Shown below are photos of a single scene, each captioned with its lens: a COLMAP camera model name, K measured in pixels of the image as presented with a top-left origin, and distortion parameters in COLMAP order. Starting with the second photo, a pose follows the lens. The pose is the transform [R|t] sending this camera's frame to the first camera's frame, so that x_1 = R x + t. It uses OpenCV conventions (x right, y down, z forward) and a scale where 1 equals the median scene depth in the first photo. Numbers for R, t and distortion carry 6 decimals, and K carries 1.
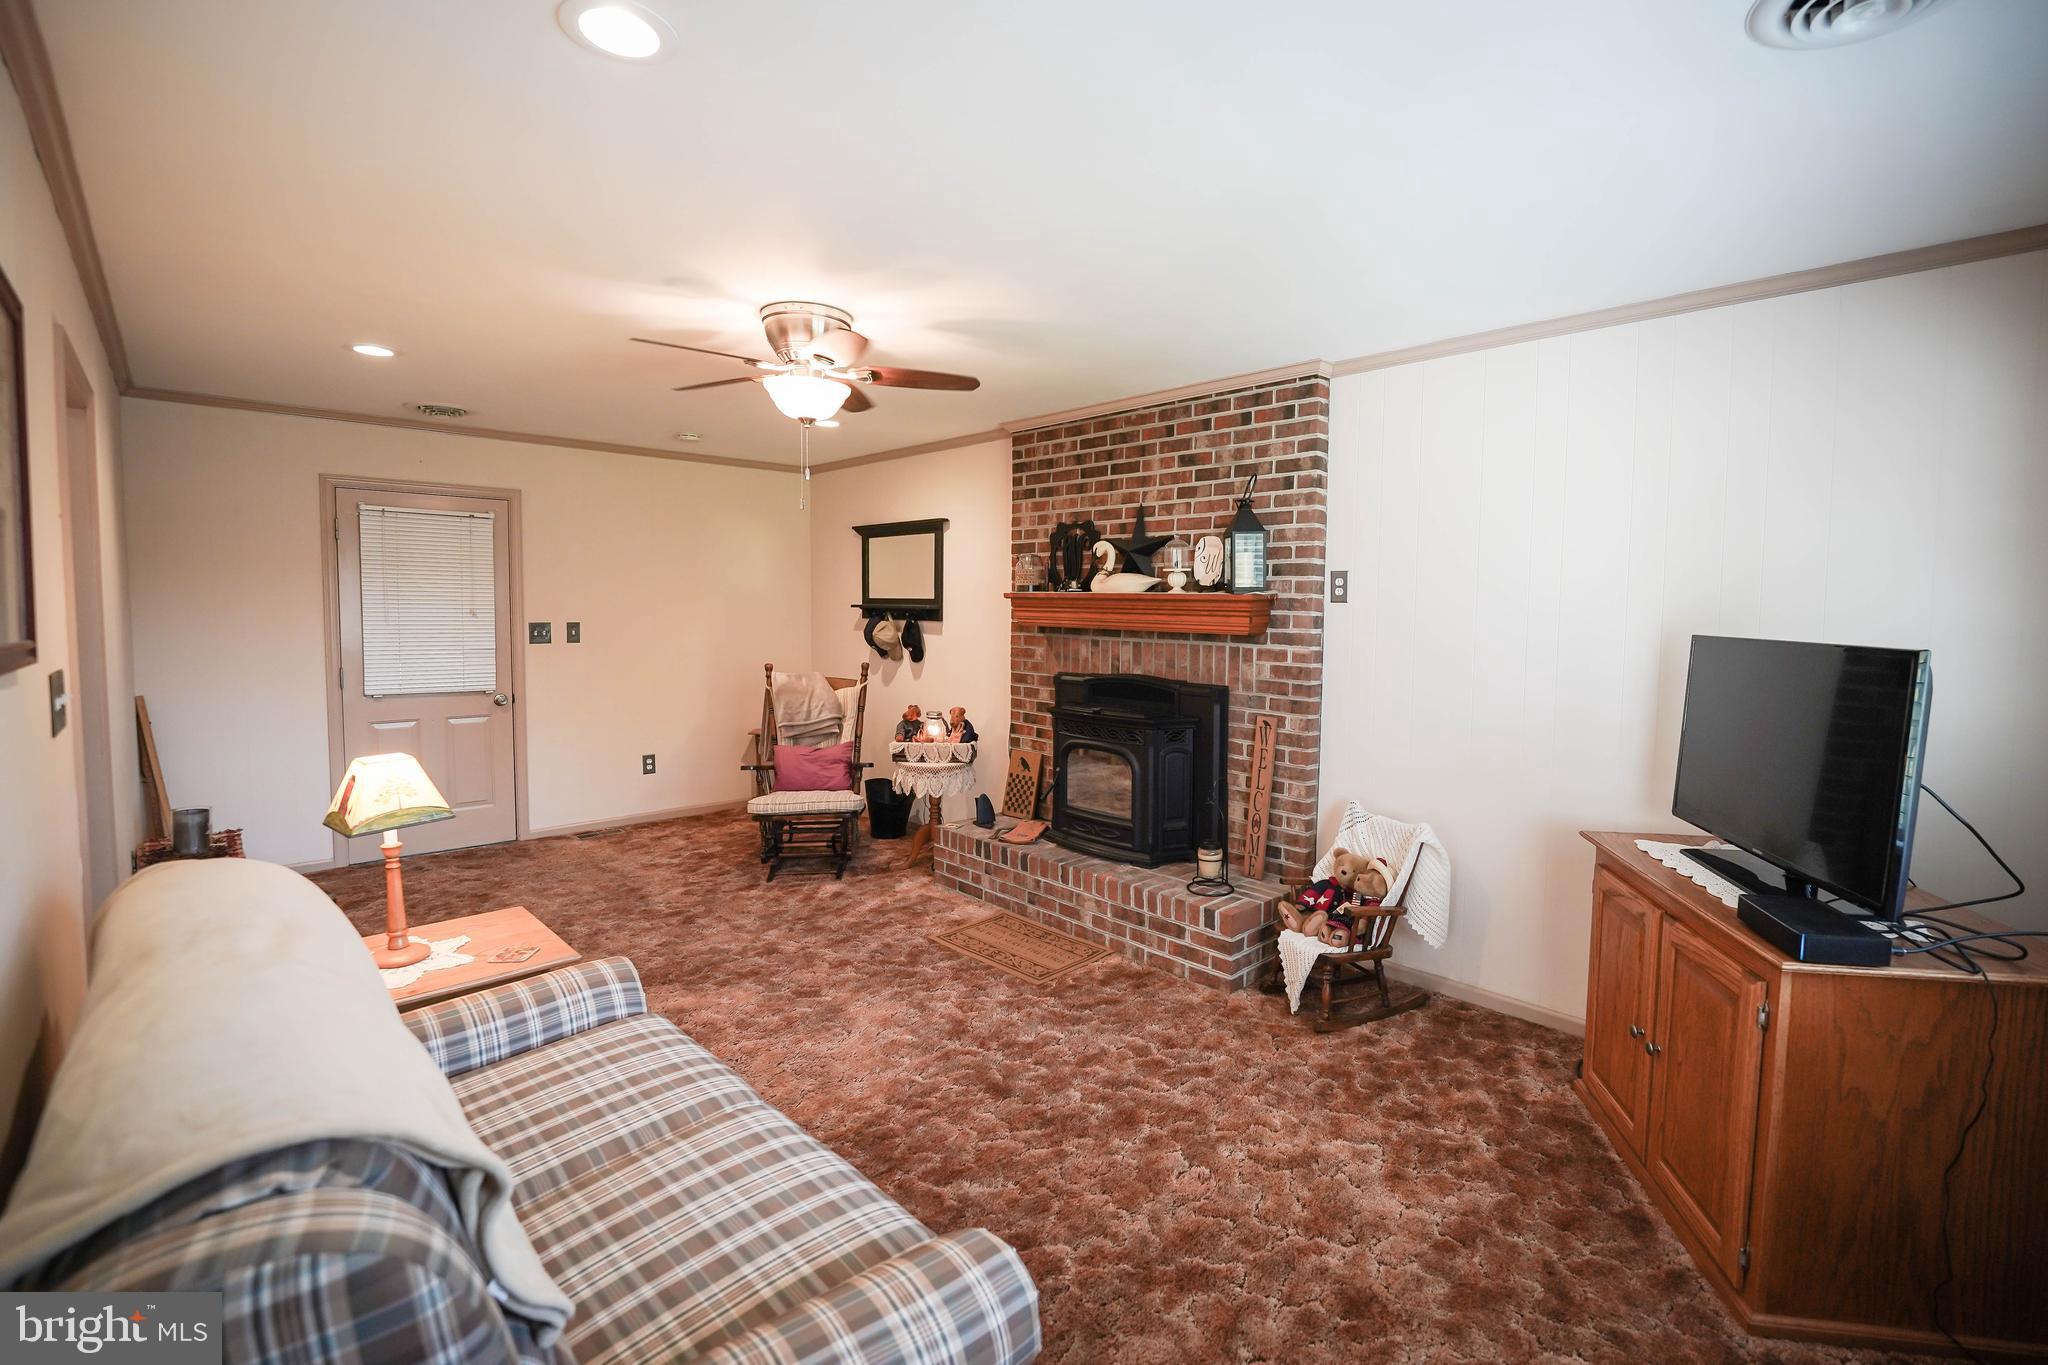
lens RADIAL K [[895.0, 0, 1058.6], [0, 895.0, 666.7], [0, 0, 1]] dist [-0.014337, 0.000000]
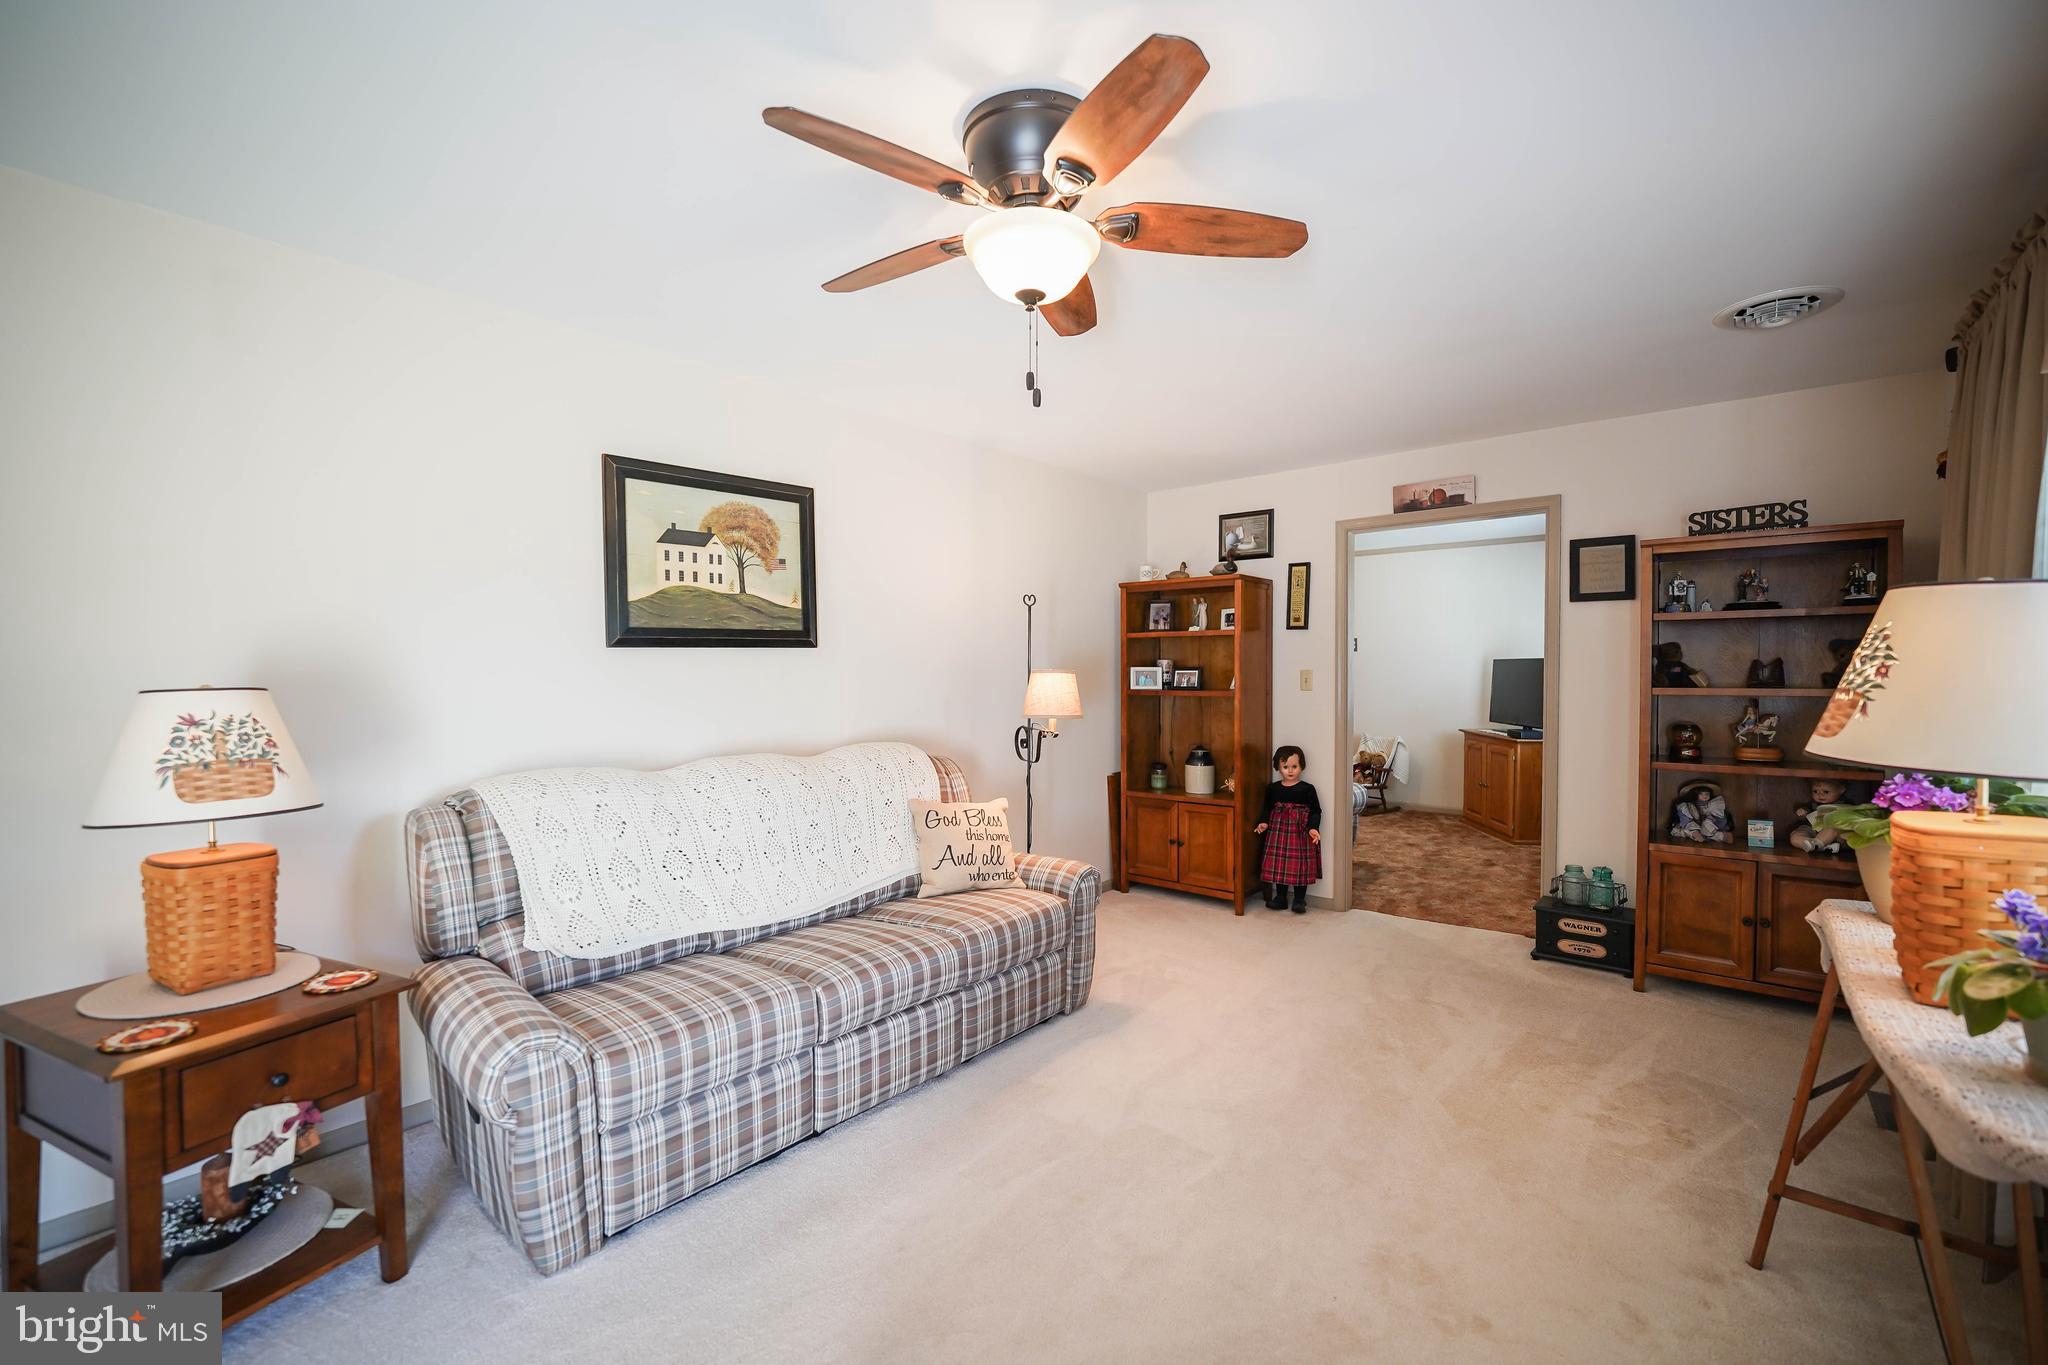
lens RADIAL K [[841.8, 0, 1022.7], [0, 841.8, 690.7], [0, 0, 1]] dist [-0.030520, 0.004569]
pose [[0.995646, -0.008282, 0.092846, -0.746789], [0.012666, 0.998827, -0.046727, 0.120155], [-0.092351, 0.047700, 0.994583, -1.091434]]
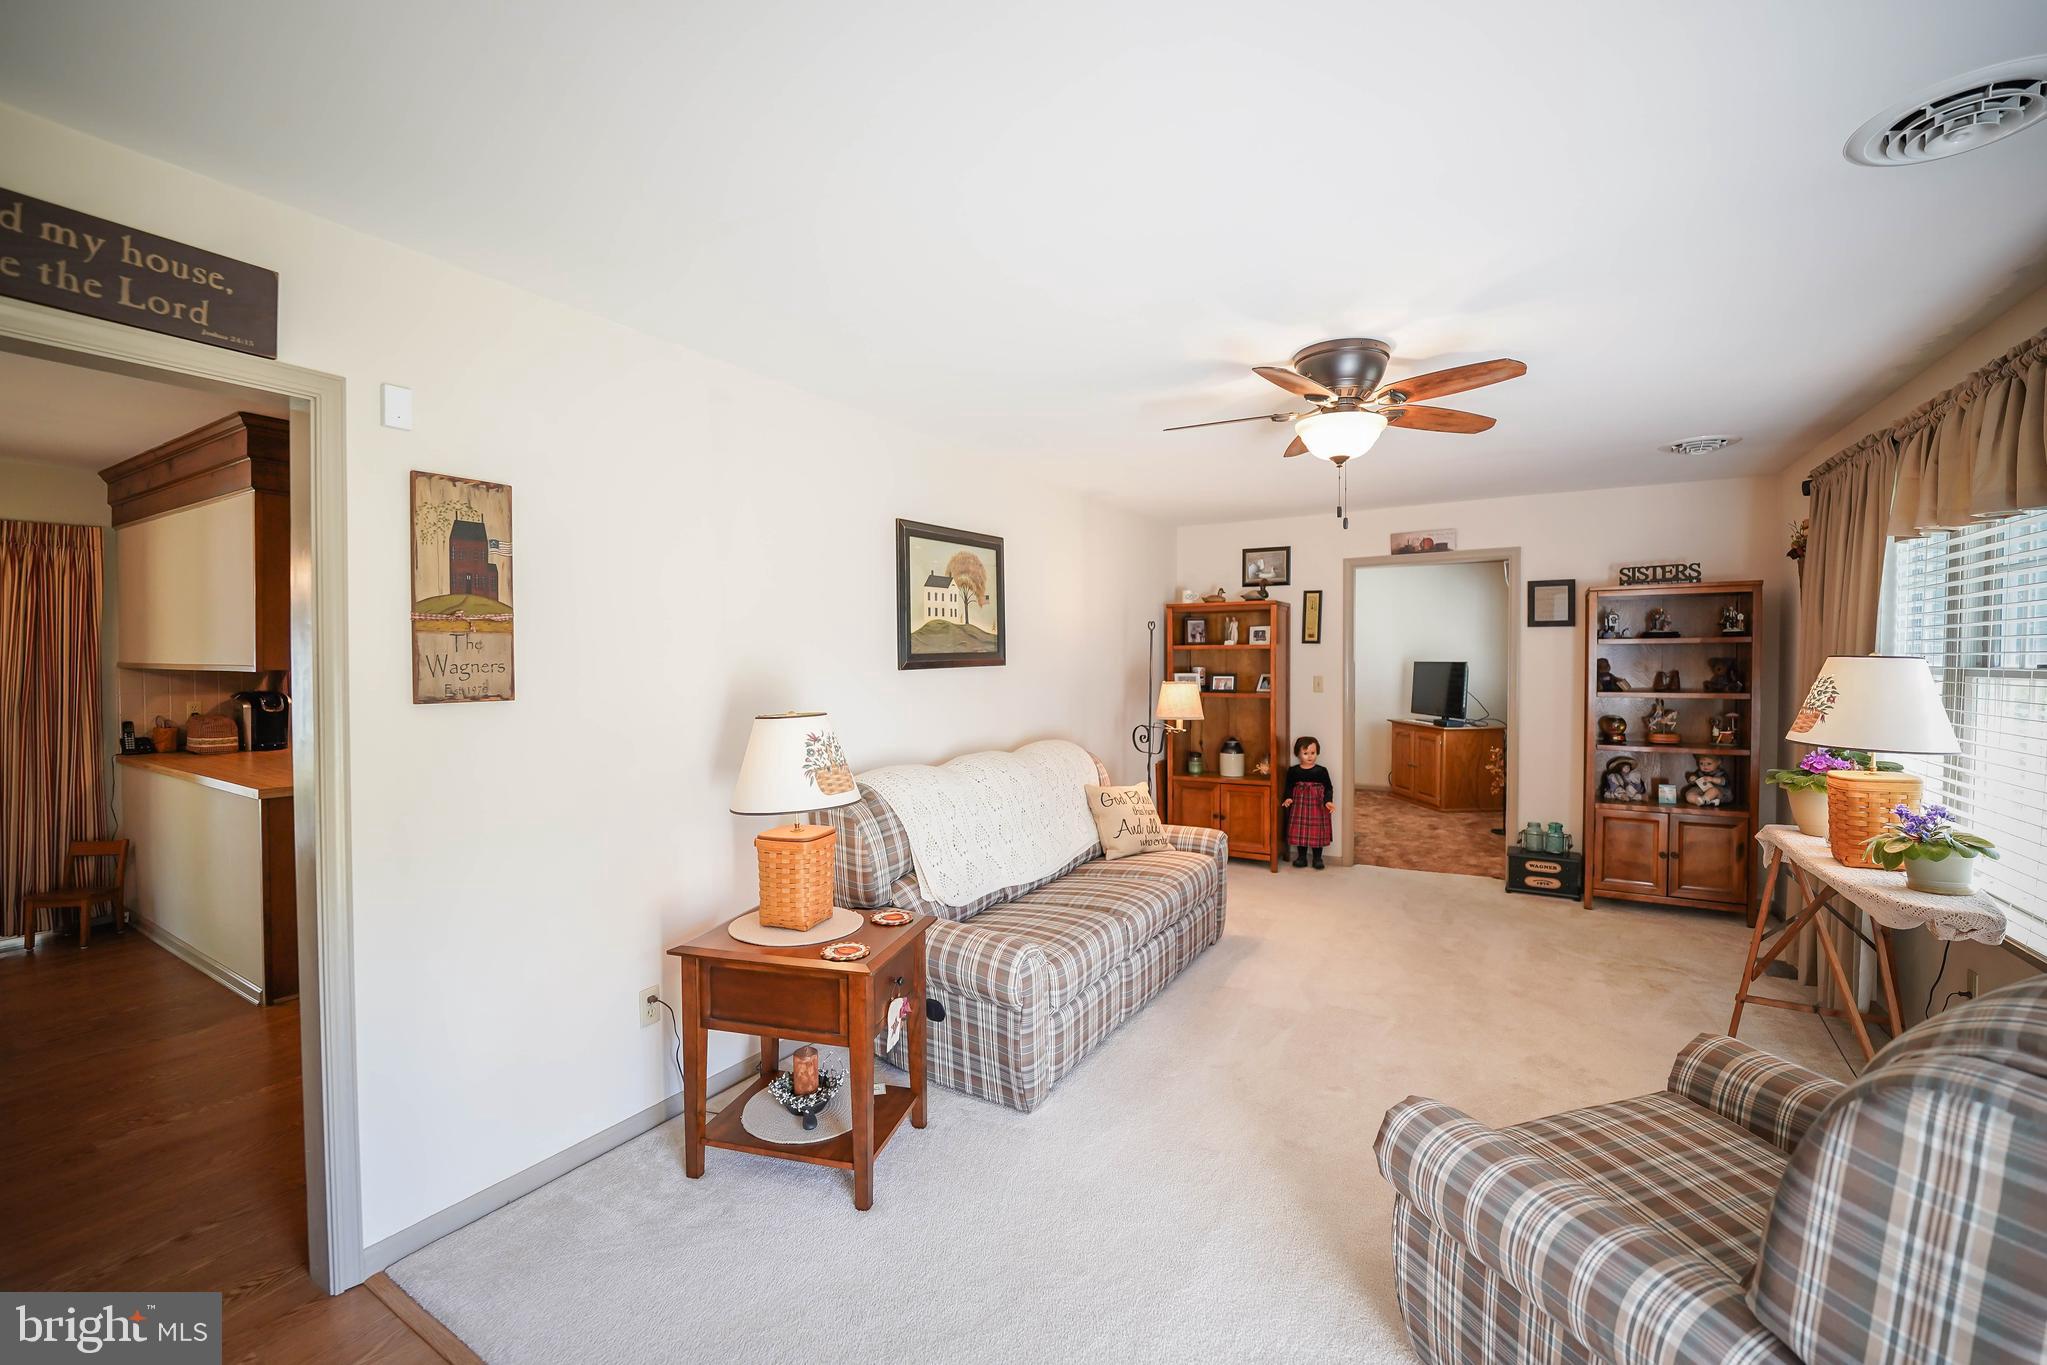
lens RADIAL K [[836.6, 0, 1012.7], [0, 836.6, 685.6], [0, 0, 1]] dist [-0.022854, 0.000827]
pose [[0.969993, -0.015559, 0.242634, -1.139520], [0.025672, 0.998926, -0.038577, 0.099824], [-0.241773, 0.043649, 0.969351, -1.261275]]
